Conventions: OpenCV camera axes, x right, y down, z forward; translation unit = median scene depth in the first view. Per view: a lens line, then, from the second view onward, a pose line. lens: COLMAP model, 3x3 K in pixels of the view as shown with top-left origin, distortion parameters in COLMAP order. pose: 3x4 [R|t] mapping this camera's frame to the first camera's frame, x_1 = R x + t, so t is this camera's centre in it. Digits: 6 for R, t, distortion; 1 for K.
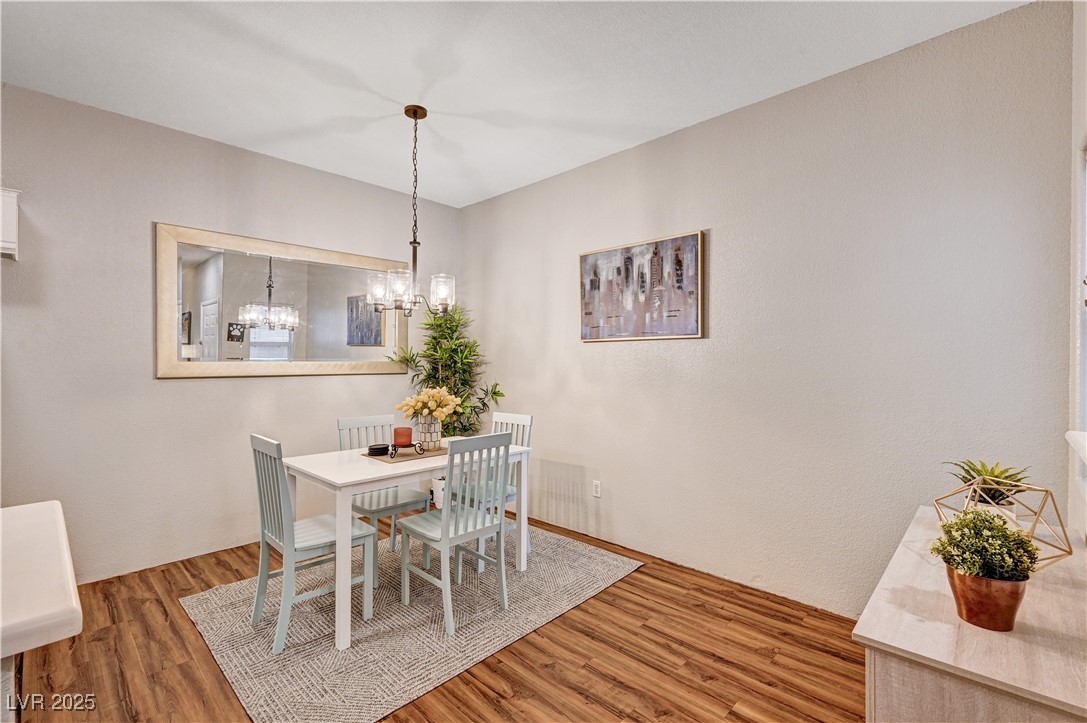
lens RADIAL K [[478.7, 0, 547.6], [0, 478.7, 364.9], [0, 0, 1]] dist [-0.002745, -0.000271]
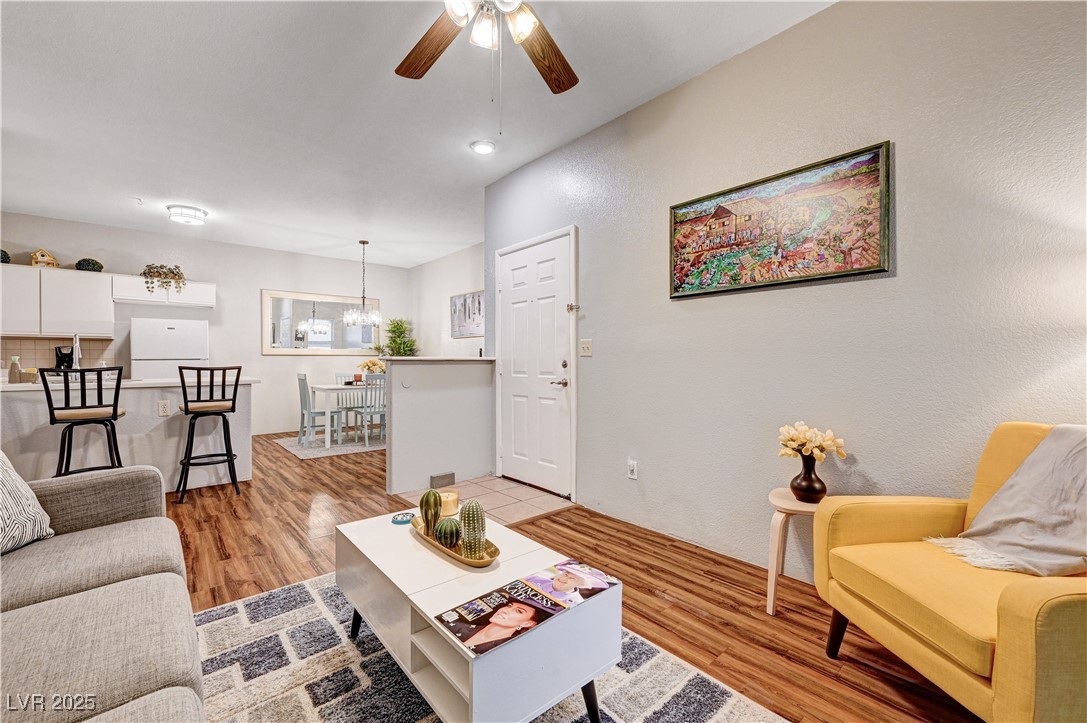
lens RADIAL K [[446.9, 0, 535.0], [0, 446.9, 364.0], [0, 0, 1]] dist [0.000271, -0.000003]
pose [[0.994001, -0.001898, -0.109359, 0.679832], [0.002090, 0.999996, 0.001644, 0.063161], [0.109355, -0.001863, 0.994001, -0.935880]]
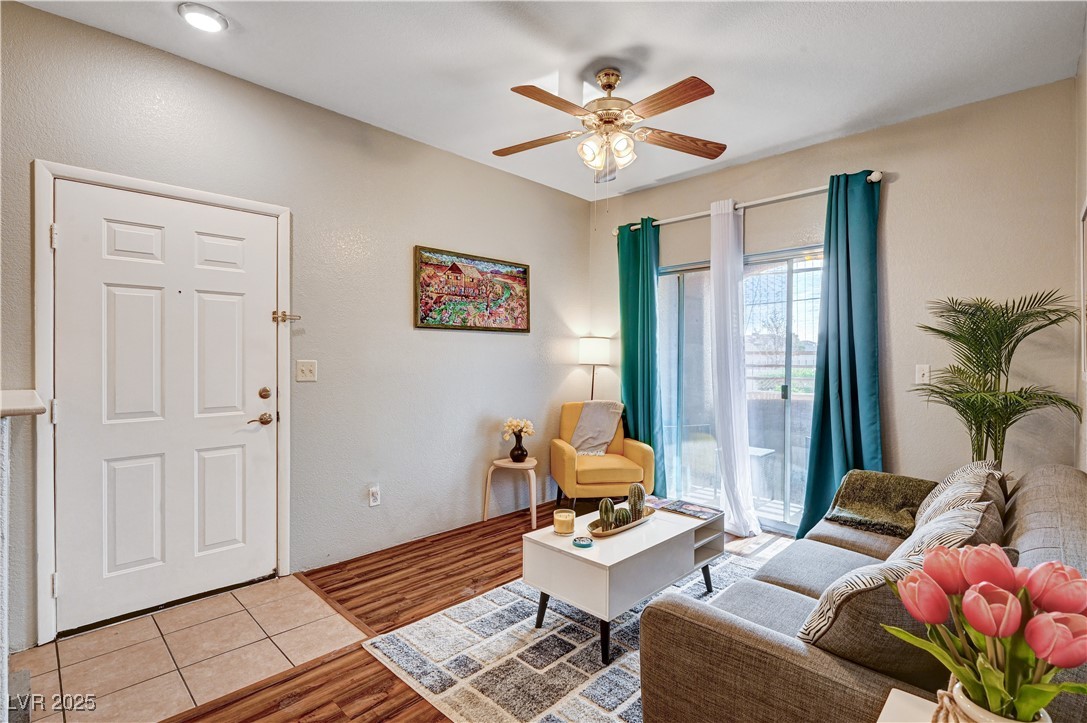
lens RADIAL K [[521.7, 0, 543.5], [0, 521.7, 361.5], [0, 0, 1]] dist [-0.000871, -0.000105]
pose [[0.014484, -0.011269, 0.999832, -0.216548], [0.001111, 0.999936, 0.011255, 0.003970], [-0.999894, 0.000947, 0.014496, -0.379134]]
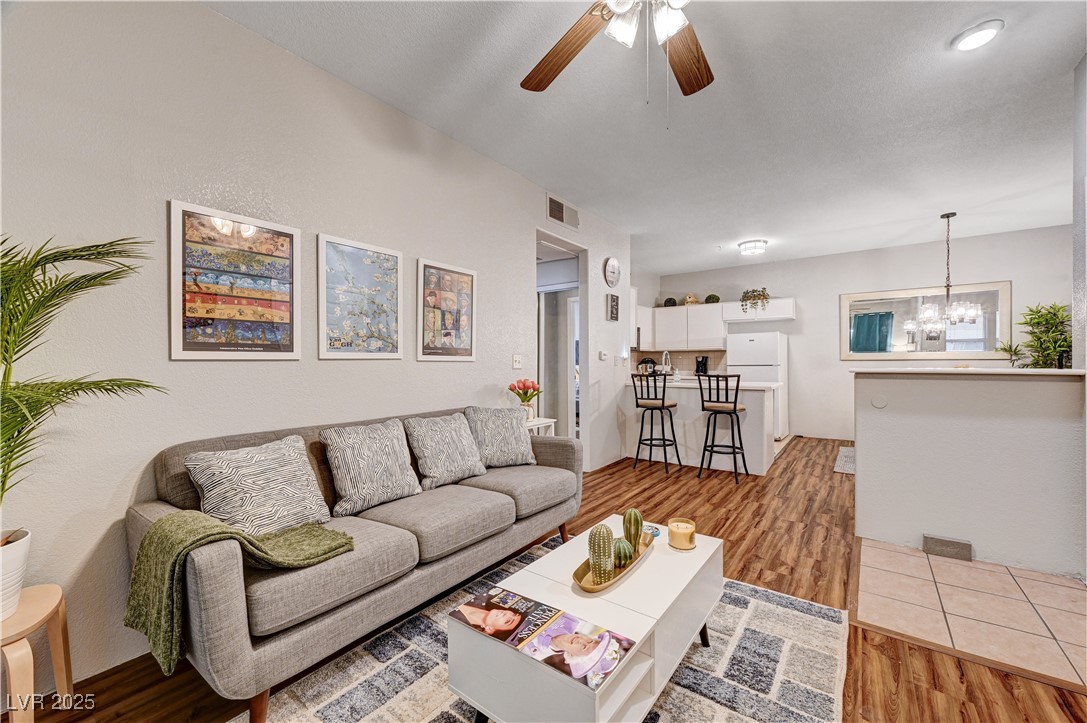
lens RADIAL K [[427.2, 0, 548.9], [0, 427.2, 363.8], [0, 0, 1]] dist [-0.000159, -0.000018]
pose [[0.120412, 0.001520, -0.992723, 0.983679], [-0.000727, 0.999999, 0.001443, 0.037461], [0.992724, 0.000548, 0.120413, -0.611331]]
